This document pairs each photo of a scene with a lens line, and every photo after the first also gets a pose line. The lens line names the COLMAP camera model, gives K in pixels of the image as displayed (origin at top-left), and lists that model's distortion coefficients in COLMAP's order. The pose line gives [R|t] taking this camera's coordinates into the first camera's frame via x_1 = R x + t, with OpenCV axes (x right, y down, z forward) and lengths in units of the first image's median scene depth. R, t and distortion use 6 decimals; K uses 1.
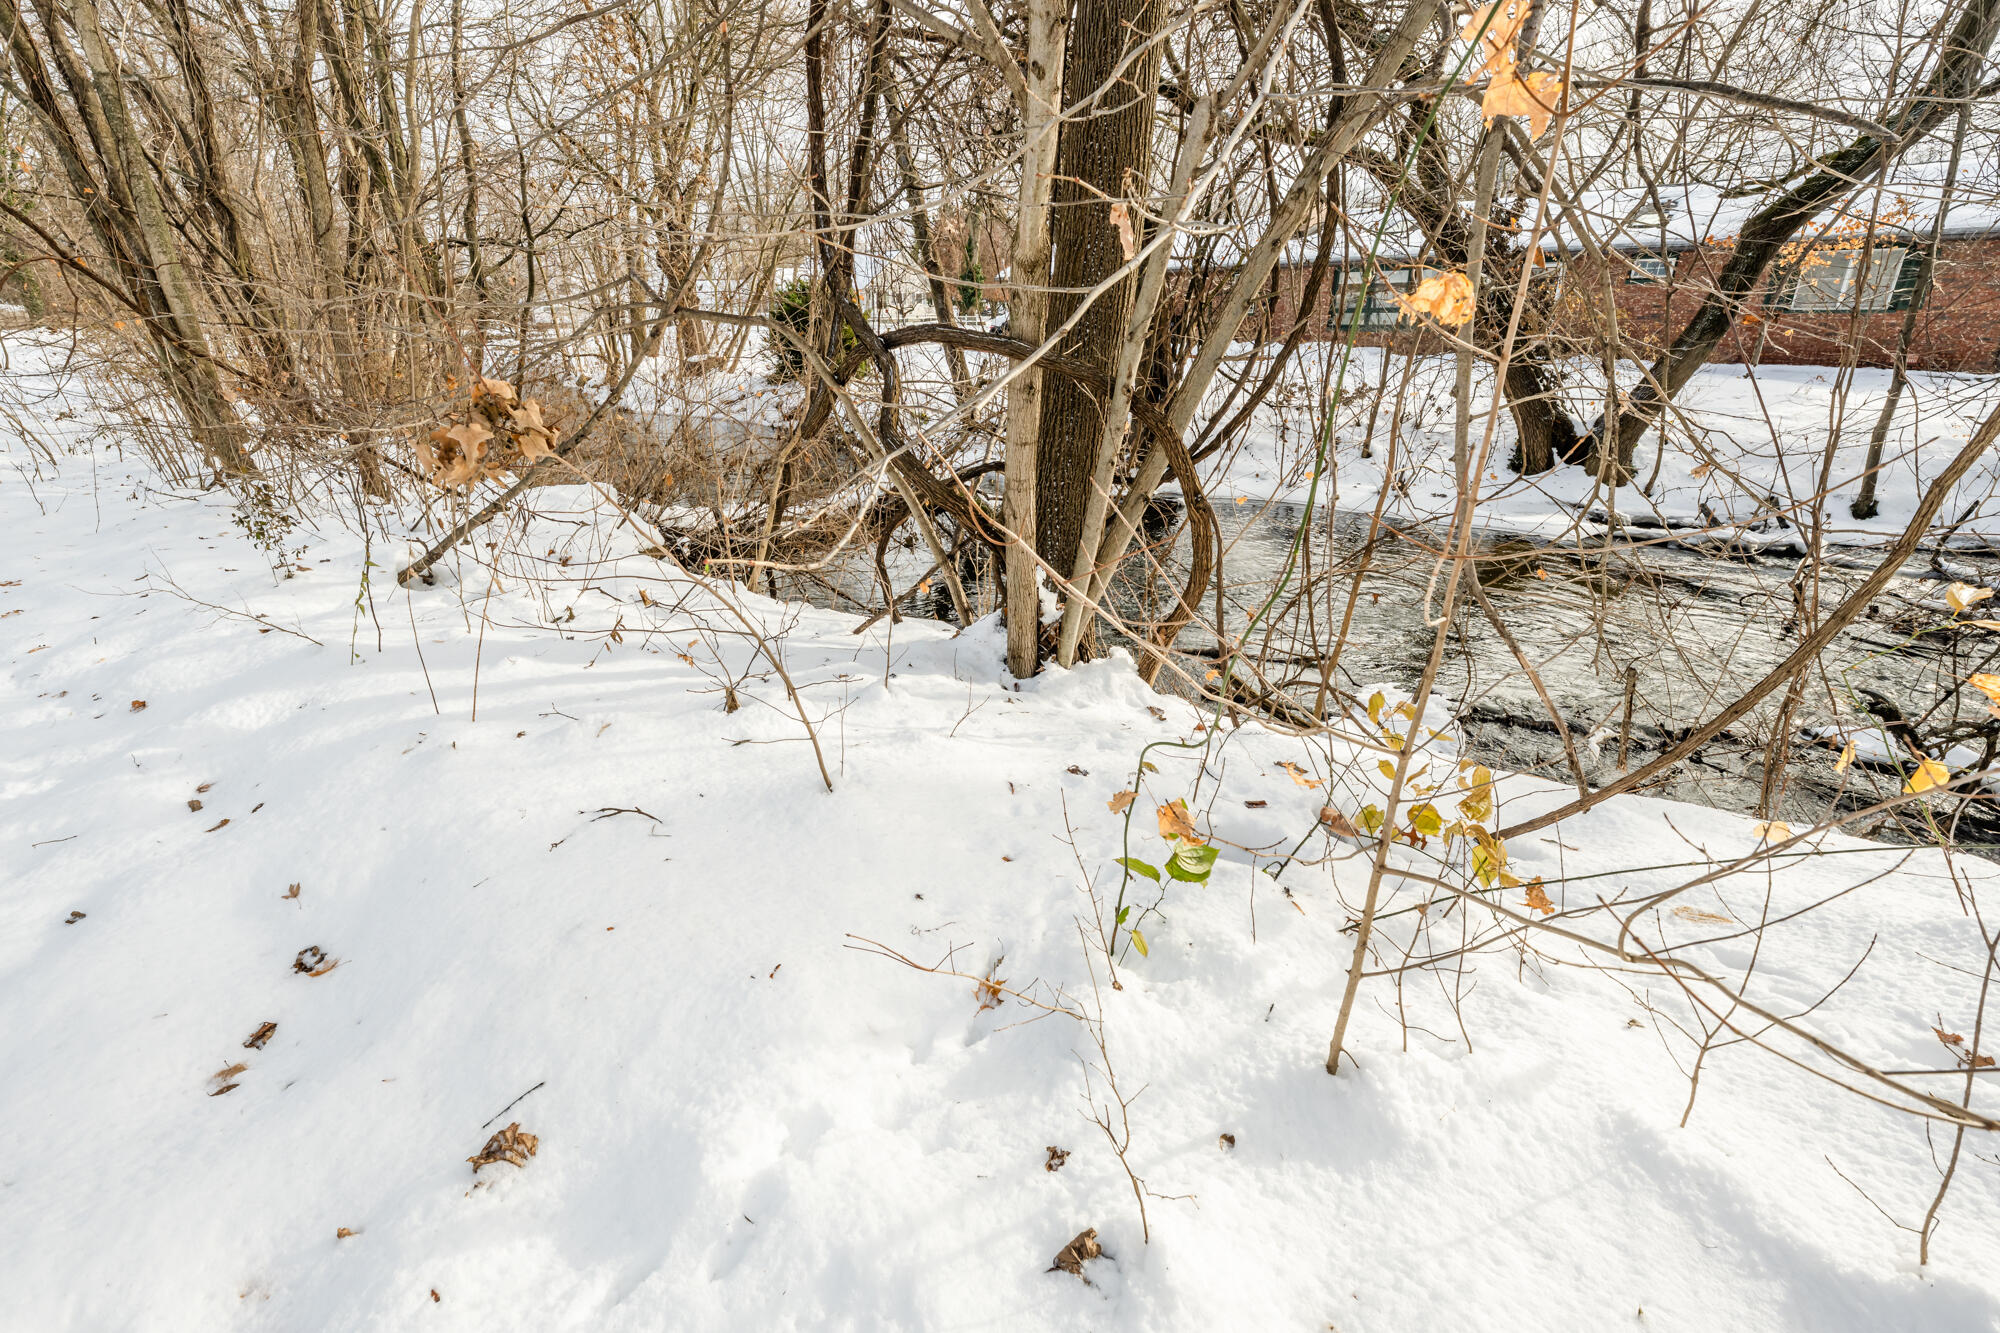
lens RADIAL K [[808.8, 0, 999.6], [0, 808.8, 662.5], [0, 0, 1]] dist [0.001074, 0.000026]
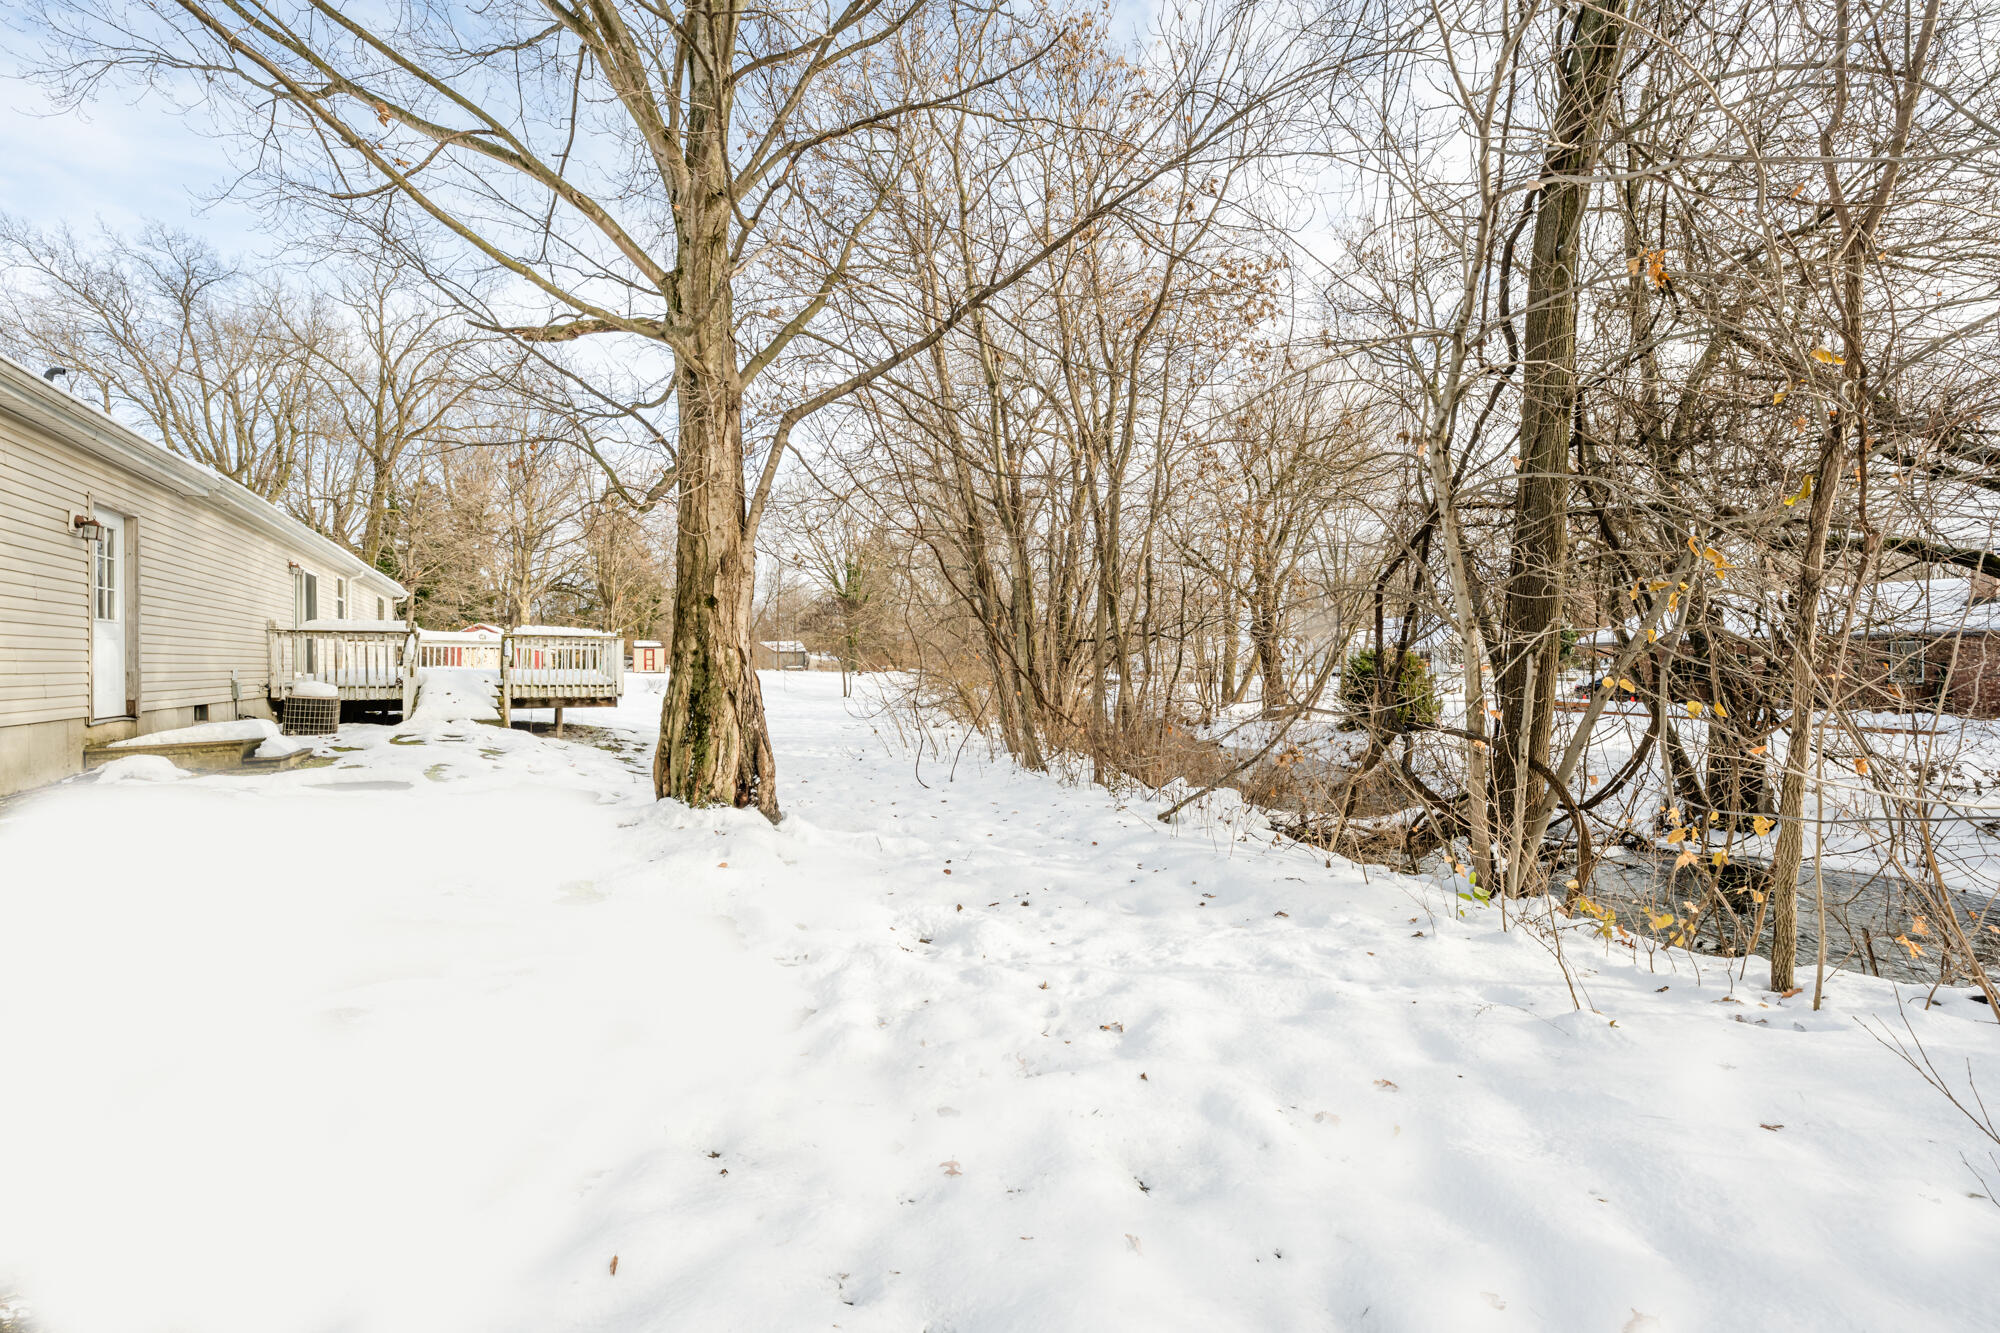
lens RADIAL K [[808.8, 0, 1001.0], [0, 808.8, 665.8], [0, 0, 1]] dist [0.001074, 0.000026]
pose [[0.795130, -0.008542, -0.606379, 0.172023], [-0.231365, 0.919999, -0.316342, 0.225633], [0.560570, 0.391828, 0.729543, -0.727150]]
